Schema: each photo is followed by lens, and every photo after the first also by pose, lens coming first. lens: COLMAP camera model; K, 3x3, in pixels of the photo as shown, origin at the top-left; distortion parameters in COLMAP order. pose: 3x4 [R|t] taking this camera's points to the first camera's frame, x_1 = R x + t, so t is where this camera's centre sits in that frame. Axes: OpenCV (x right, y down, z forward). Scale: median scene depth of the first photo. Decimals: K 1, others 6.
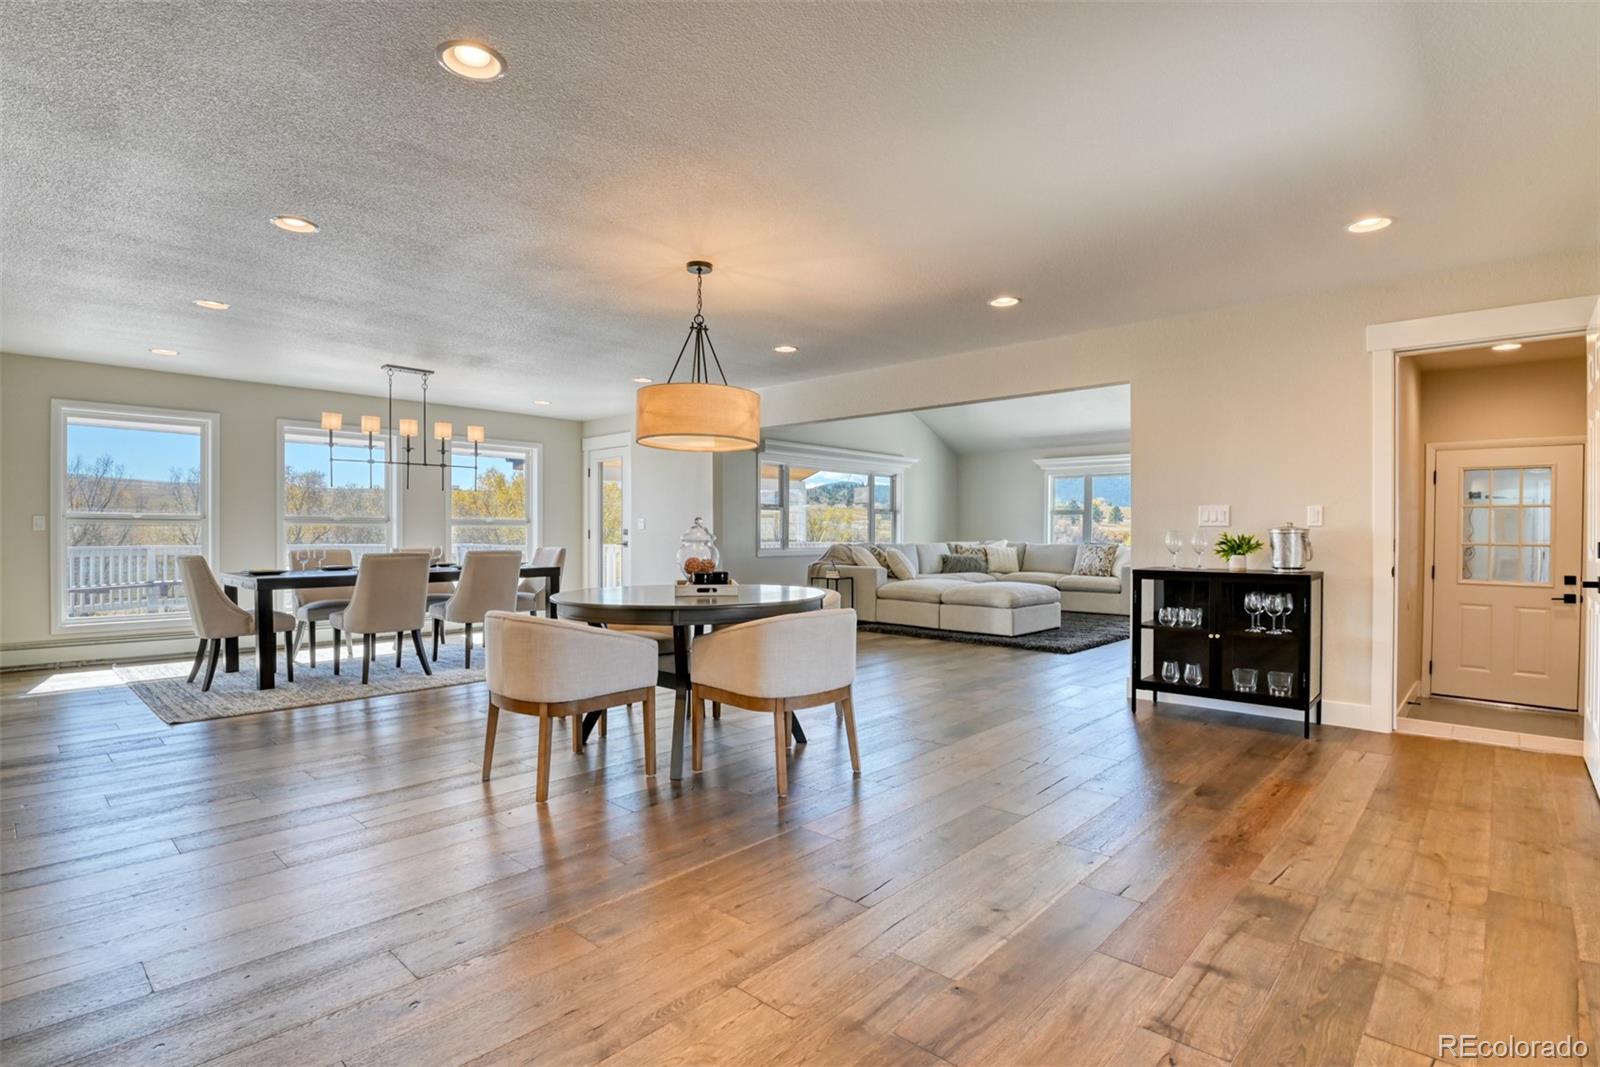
lens RADIAL K [[779.5, 0, 794.9], [0, 779.5, 535.1], [0, 0, 1]] dist [-0.017981, -0.000825]
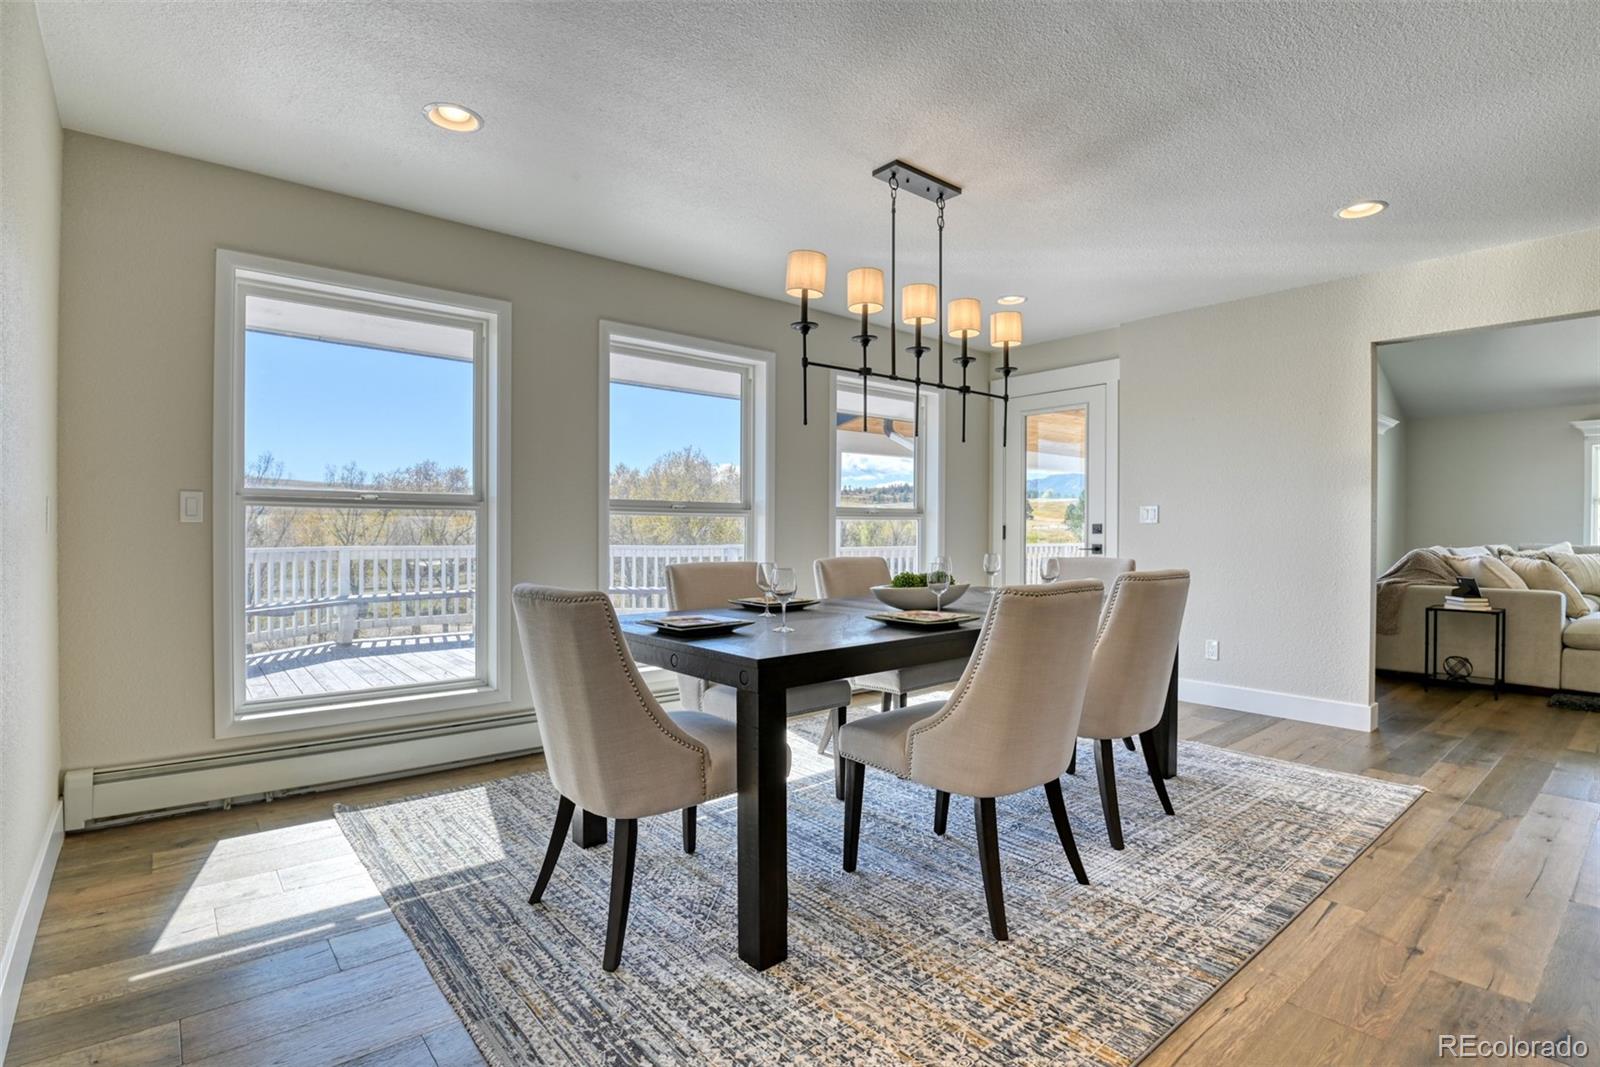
lens RADIAL K [[779.5, 0, 806.0], [0, 779.5, 530.5], [0, 0, 1]] dist [-0.017981, -0.000825]
pose [[0.992837, 0.001564, -0.119463, -0.302250], [-0.001710, 0.999998, -0.001120, -0.001425], [0.119461, 0.001317, 0.992838, 0.312486]]
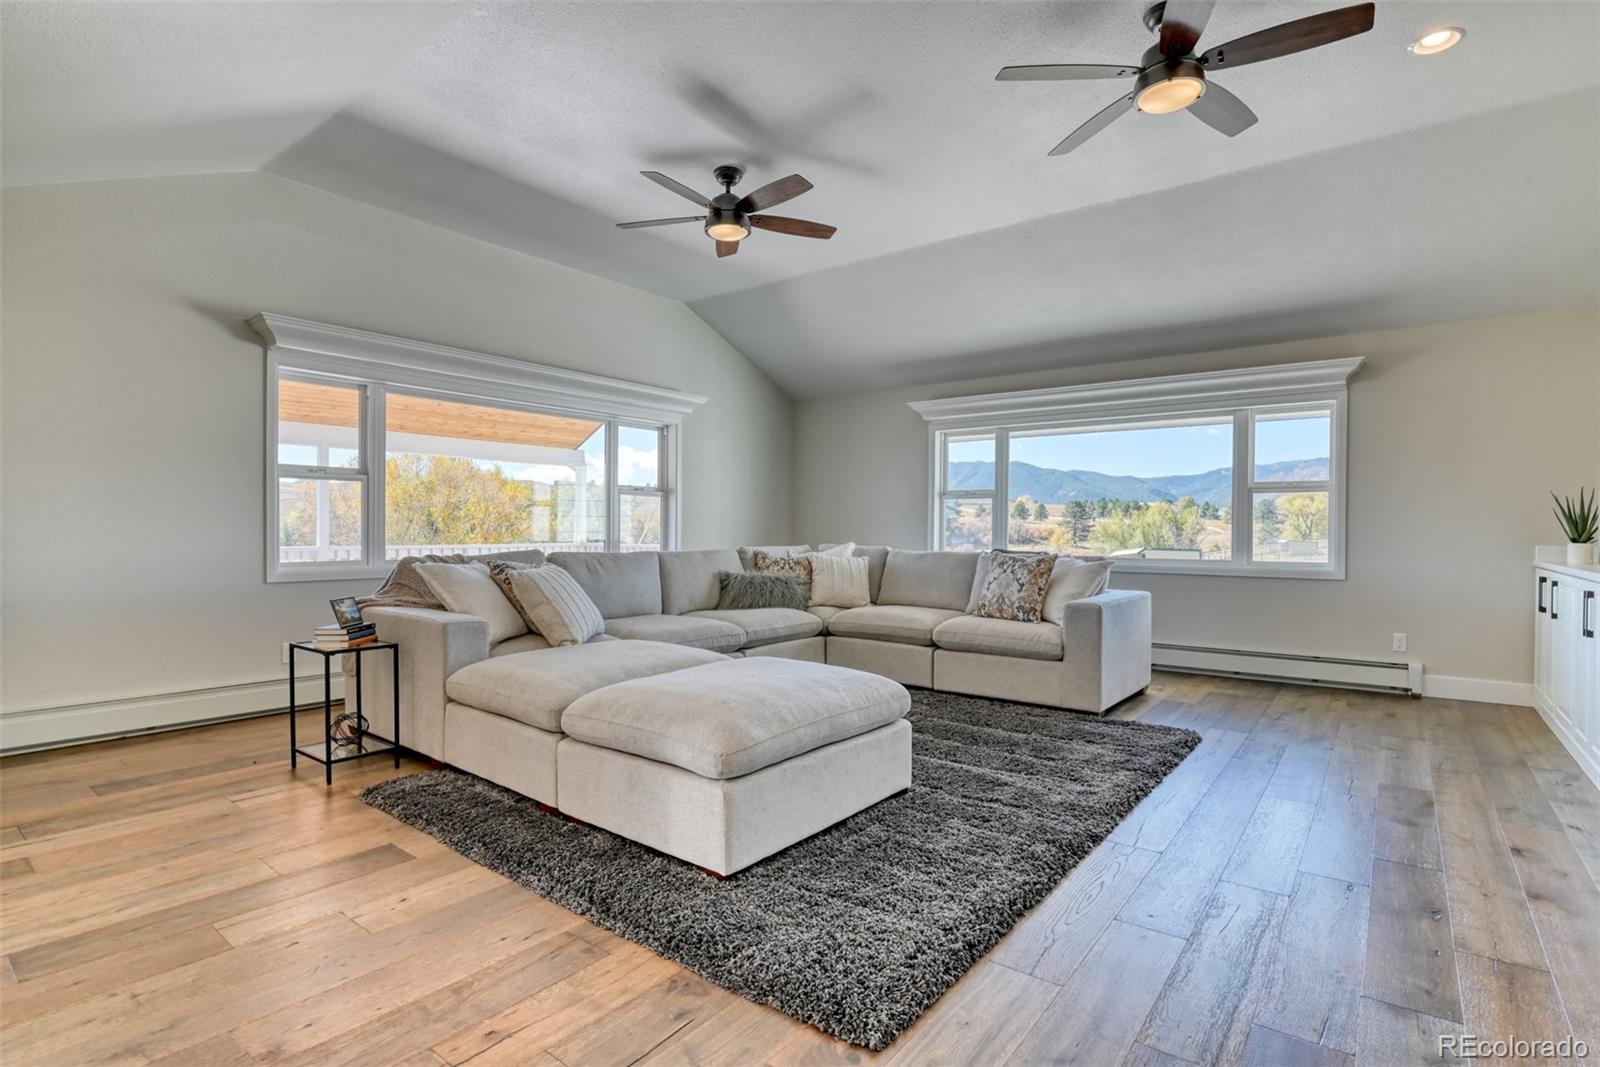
lens RADIAL K [[779.5, 0, 800.3], [0, 779.5, 537.9], [0, 0, 1]] dist [-0.017981, -0.000825]
pose [[0.995790, -0.000744, 0.091662, 0.194649], [0.000115, 0.999976, 0.006862, -0.001079], [-0.091665, -0.006823, 0.995767, 0.487338]]
